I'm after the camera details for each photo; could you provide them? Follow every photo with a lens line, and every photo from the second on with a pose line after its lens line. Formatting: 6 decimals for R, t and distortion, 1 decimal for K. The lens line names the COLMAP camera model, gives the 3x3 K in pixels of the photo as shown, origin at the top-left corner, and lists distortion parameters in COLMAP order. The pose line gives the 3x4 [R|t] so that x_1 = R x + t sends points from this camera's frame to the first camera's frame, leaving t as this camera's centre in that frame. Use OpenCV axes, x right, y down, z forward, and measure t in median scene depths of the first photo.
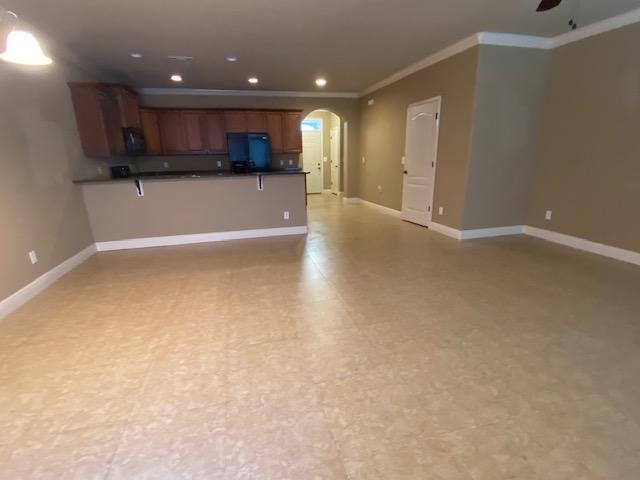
lens RADIAL K [[317.4, 0, 320.0], [0, 317.4, 240.0], [0, 0, 1]] dist [0.001309, -0.000080]
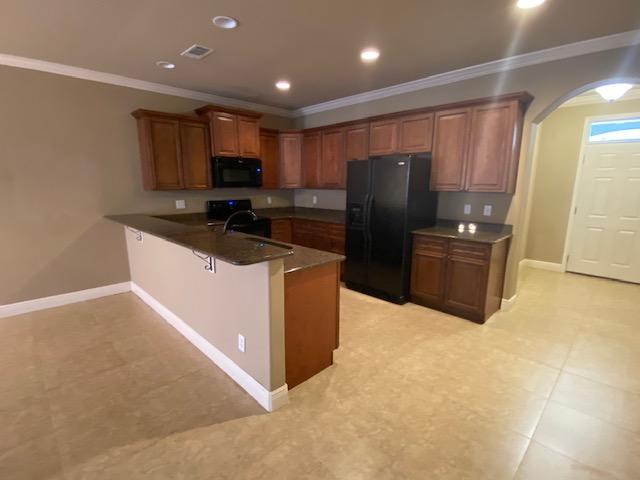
lens RADIAL K [[317.4, 0, 320.0], [0, 317.4, 240.0], [0, 0, 1]] dist [0.001309, -0.000080]
pose [[0.500473, 0.172514, -0.848390, 0.222312], [-0.236830, 0.969848, 0.057504, -0.205316], [0.832729, 0.172145, 0.526239, 0.669614]]
